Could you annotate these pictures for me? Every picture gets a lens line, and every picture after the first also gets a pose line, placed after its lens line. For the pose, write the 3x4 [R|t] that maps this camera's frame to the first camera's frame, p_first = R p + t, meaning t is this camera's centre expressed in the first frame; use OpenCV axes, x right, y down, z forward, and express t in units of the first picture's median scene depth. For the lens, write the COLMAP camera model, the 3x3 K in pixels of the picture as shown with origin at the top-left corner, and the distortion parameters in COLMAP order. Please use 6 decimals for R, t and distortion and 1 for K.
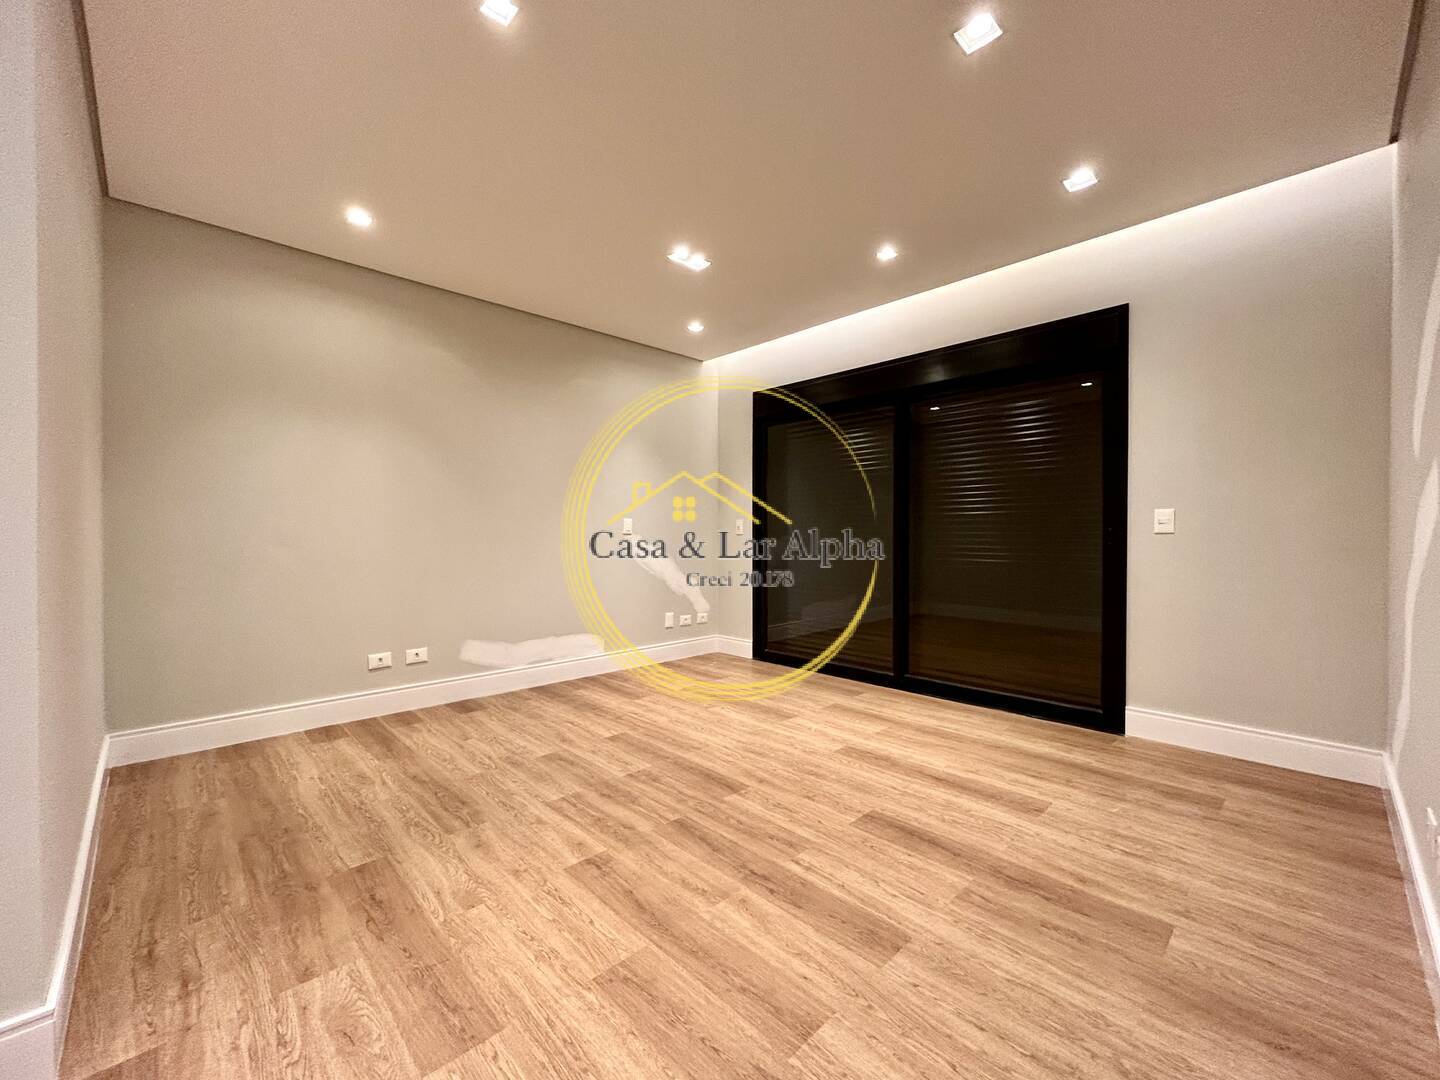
lens RADIAL K [[584.0, 0, 723.4], [0, 584.0, 534.4], [0, 0, 1]] dist [-0.003342, 0.000333]
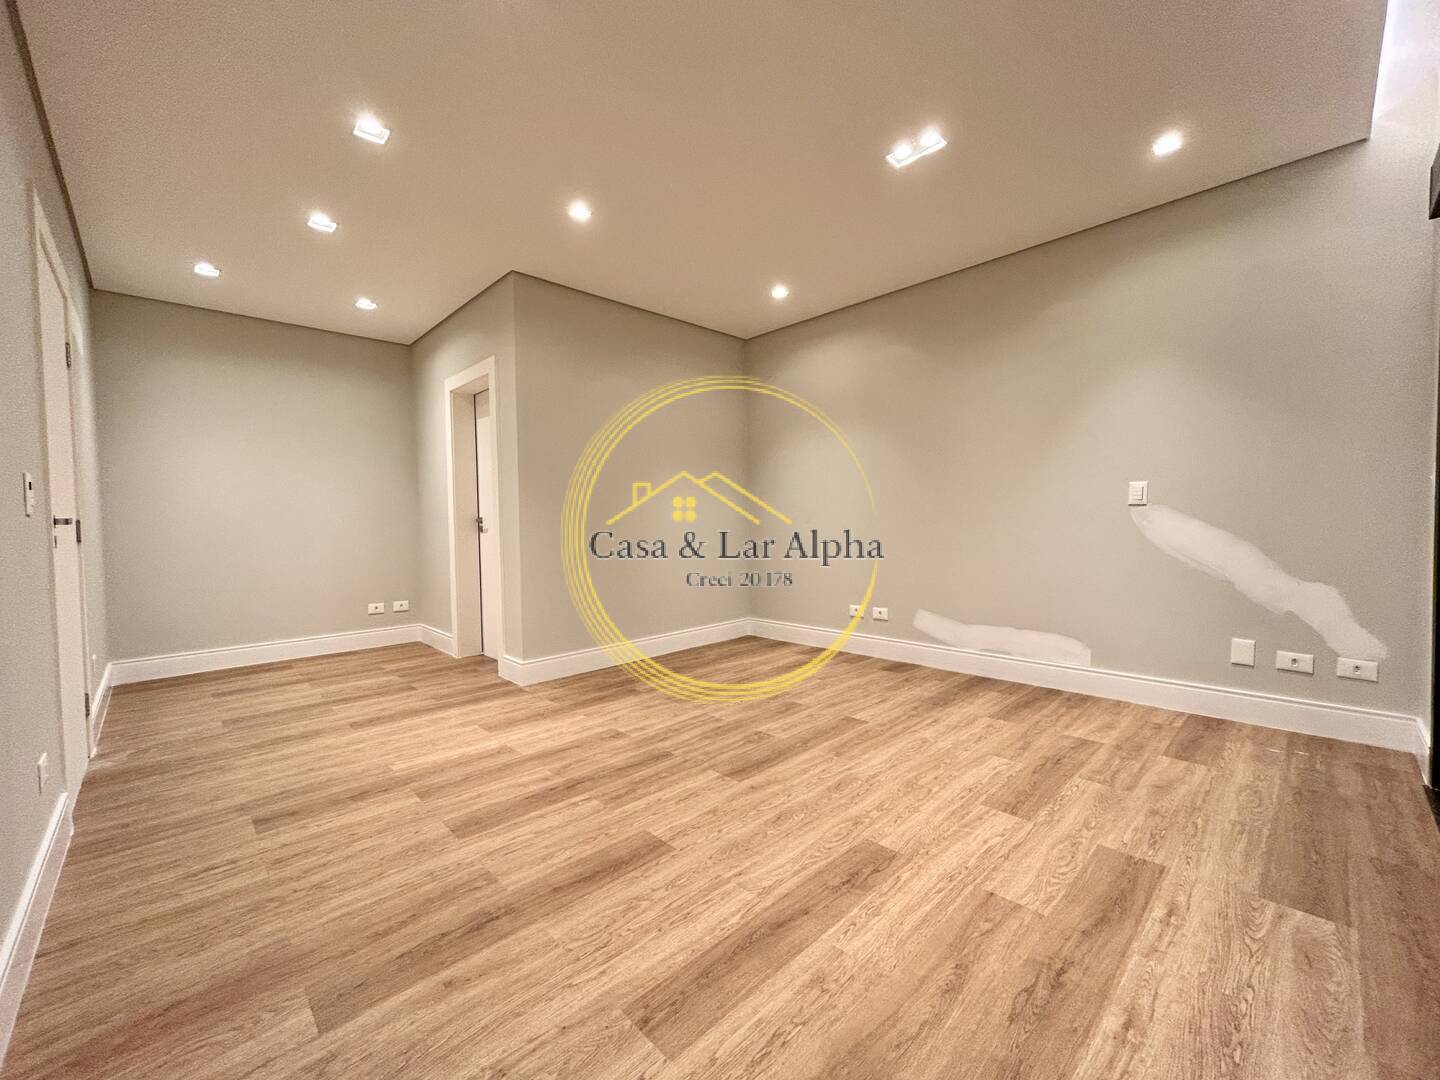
lens RADIAL K [[584.0, 0, 724.3], [0, 584.0, 544.6], [0, 0, 1]] dist [-0.003342, 0.000333]
pose [[0.002012, 0.042398, -0.999099, 0.901789], [0.018233, 0.998933, 0.042427, 0.012763], [0.999832, -0.018302, 0.001237, 0.921685]]
